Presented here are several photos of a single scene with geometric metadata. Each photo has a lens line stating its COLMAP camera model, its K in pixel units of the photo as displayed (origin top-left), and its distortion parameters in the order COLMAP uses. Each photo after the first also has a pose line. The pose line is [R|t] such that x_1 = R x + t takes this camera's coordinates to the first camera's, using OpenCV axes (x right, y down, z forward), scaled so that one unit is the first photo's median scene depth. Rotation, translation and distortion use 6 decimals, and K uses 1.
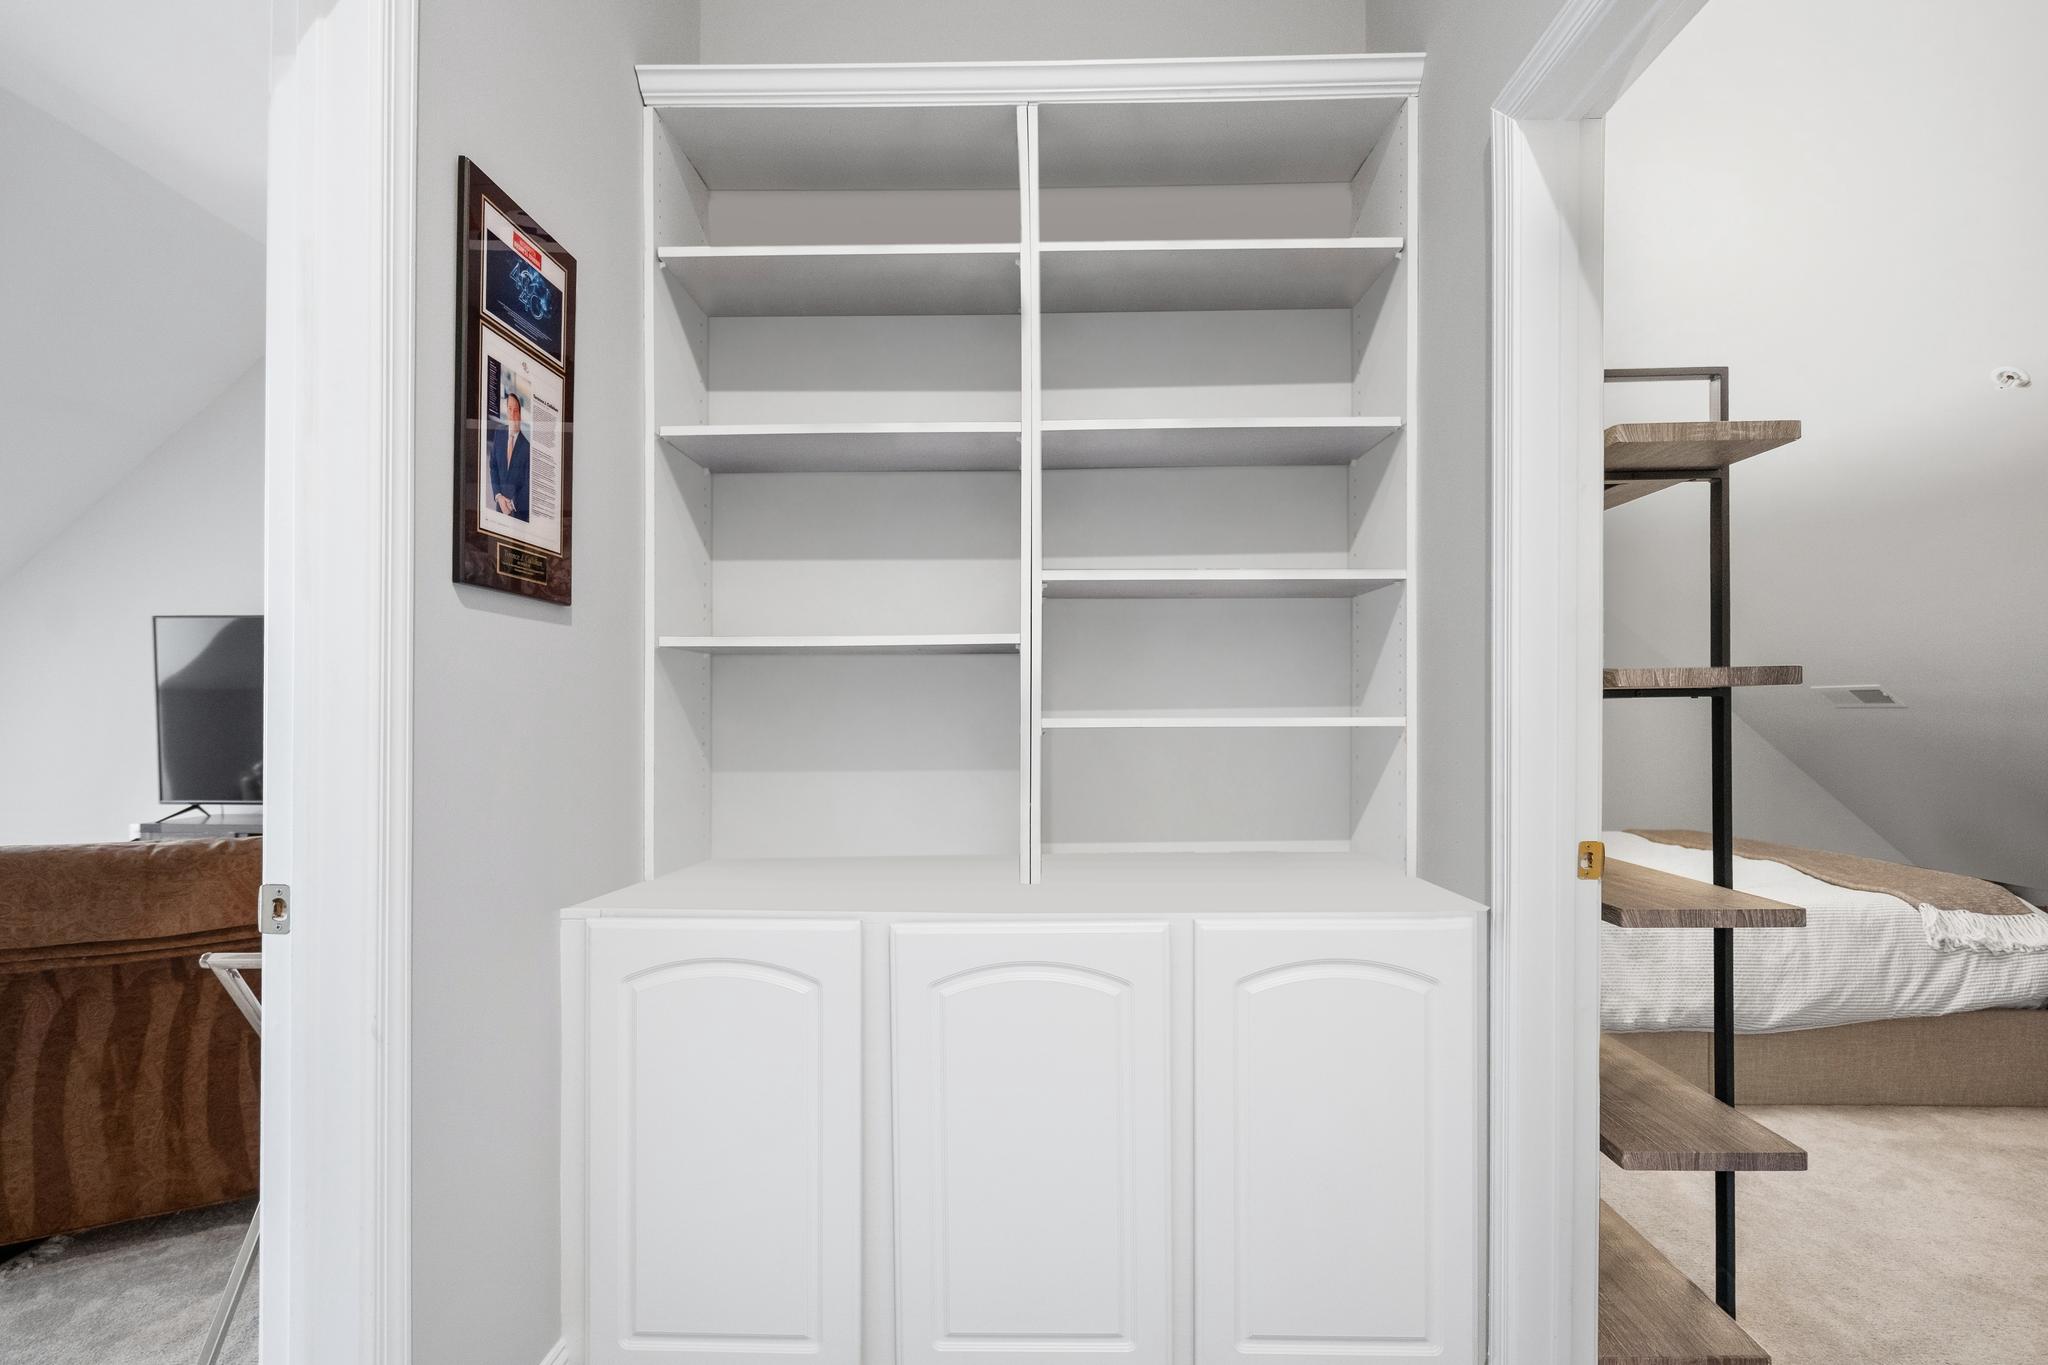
lens RADIAL K [[929.6, 0, 1025.6], [0, 929.6, 694.7], [0, 0, 1]] dist [-0.001867, 0.000139]
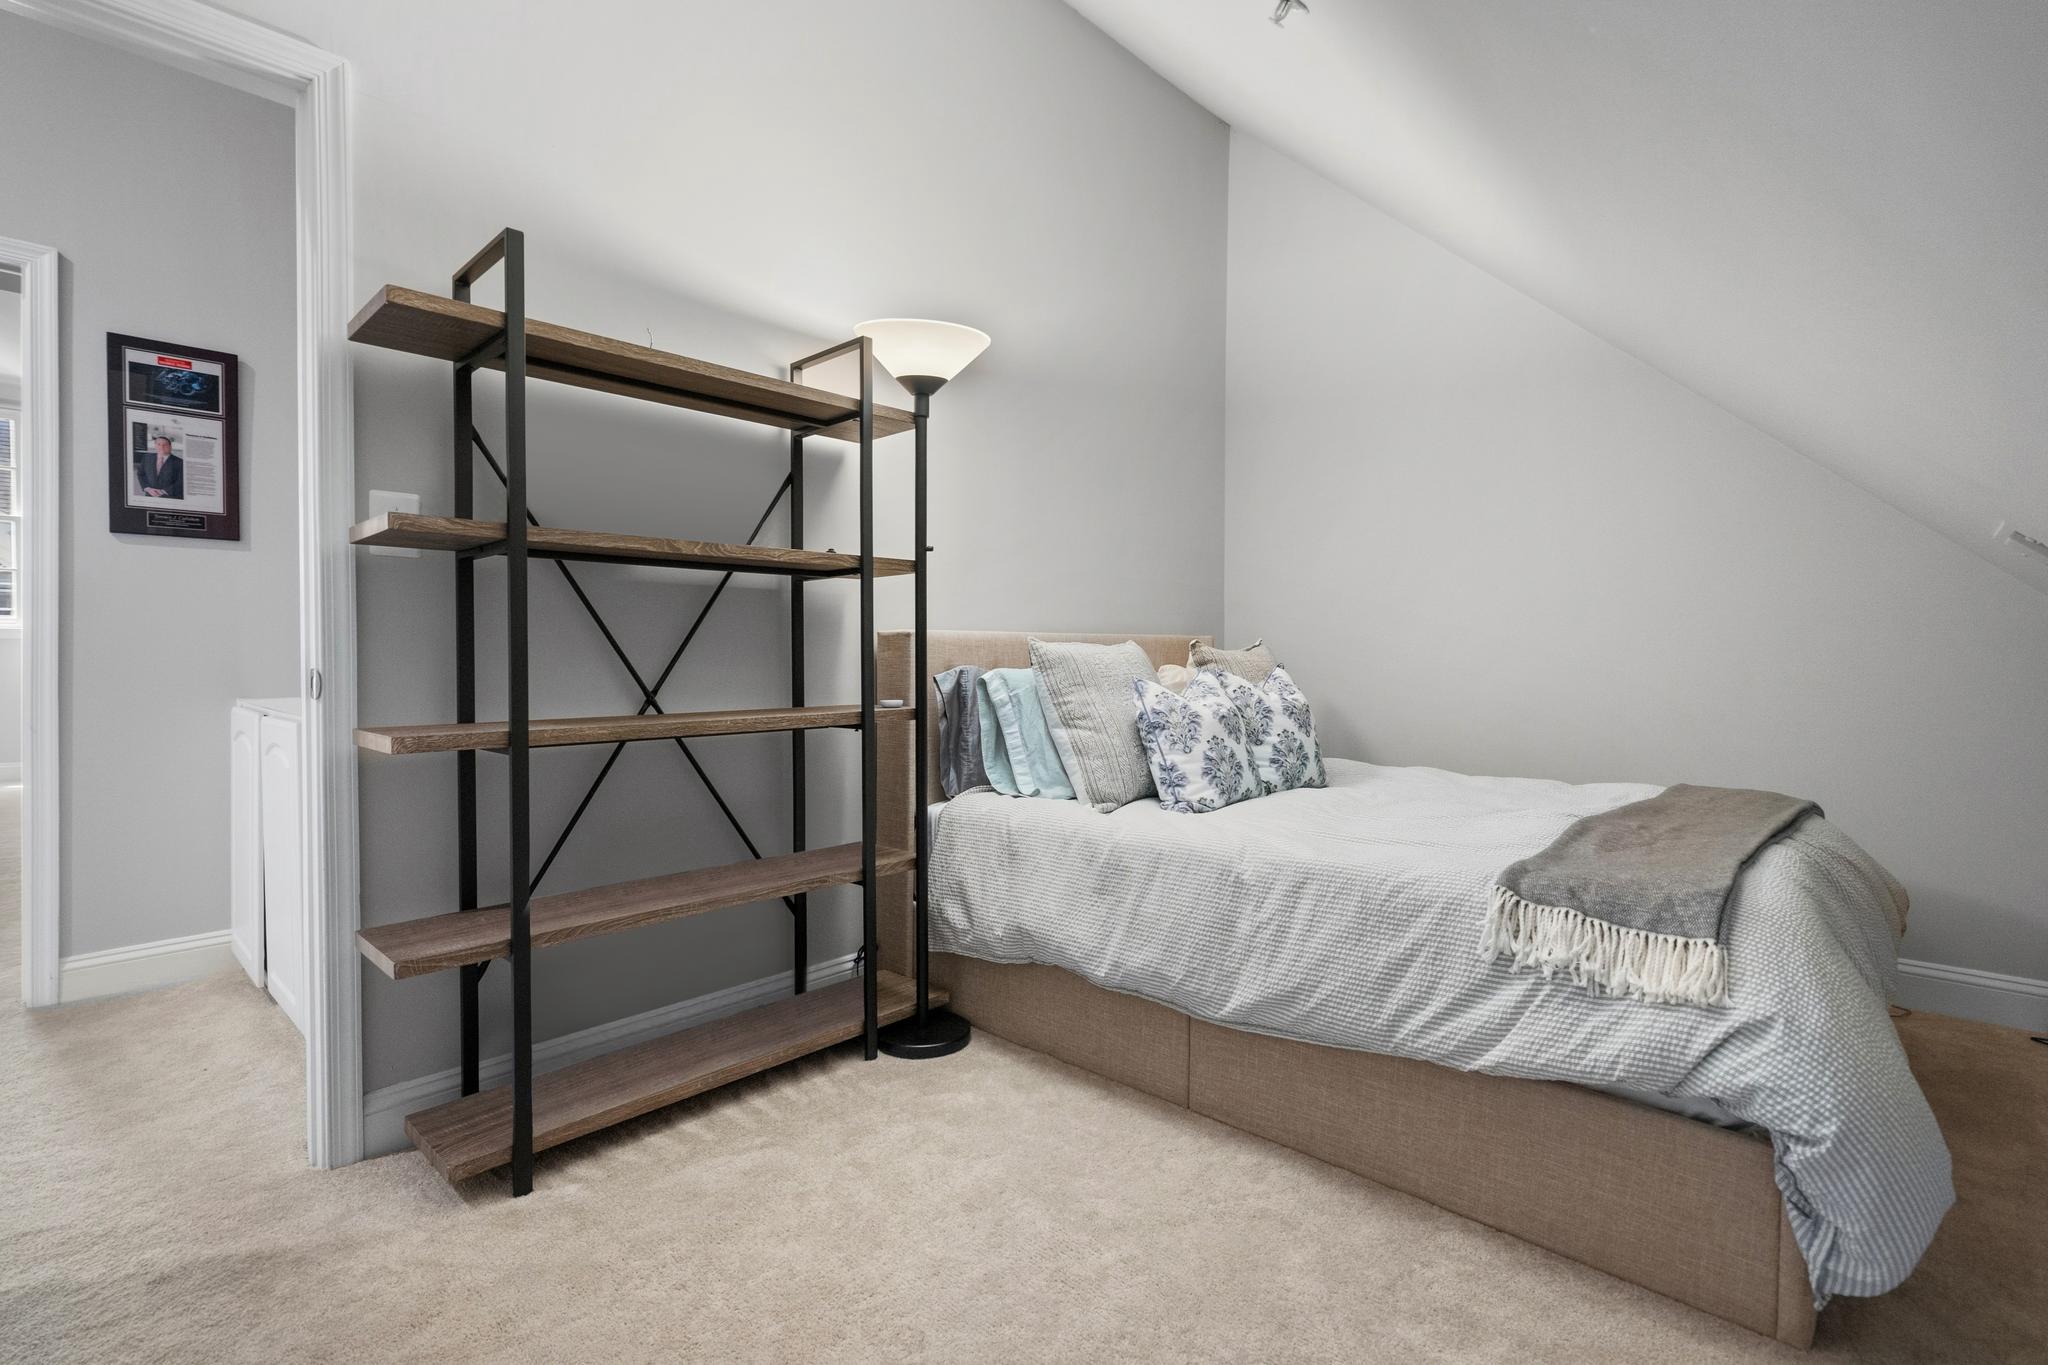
lens RADIAL K [[944.9, 0, 1021.1], [0, 944.9, 648.1], [0, 0, 1]] dist [-0.003667, 0.000194]
pose [[0.750540, 0.002102, -0.660822, 1.940029], [0.008044, 0.999892, 0.012316, 0.110784], [0.660777, -0.014559, 0.750441, 0.606001]]
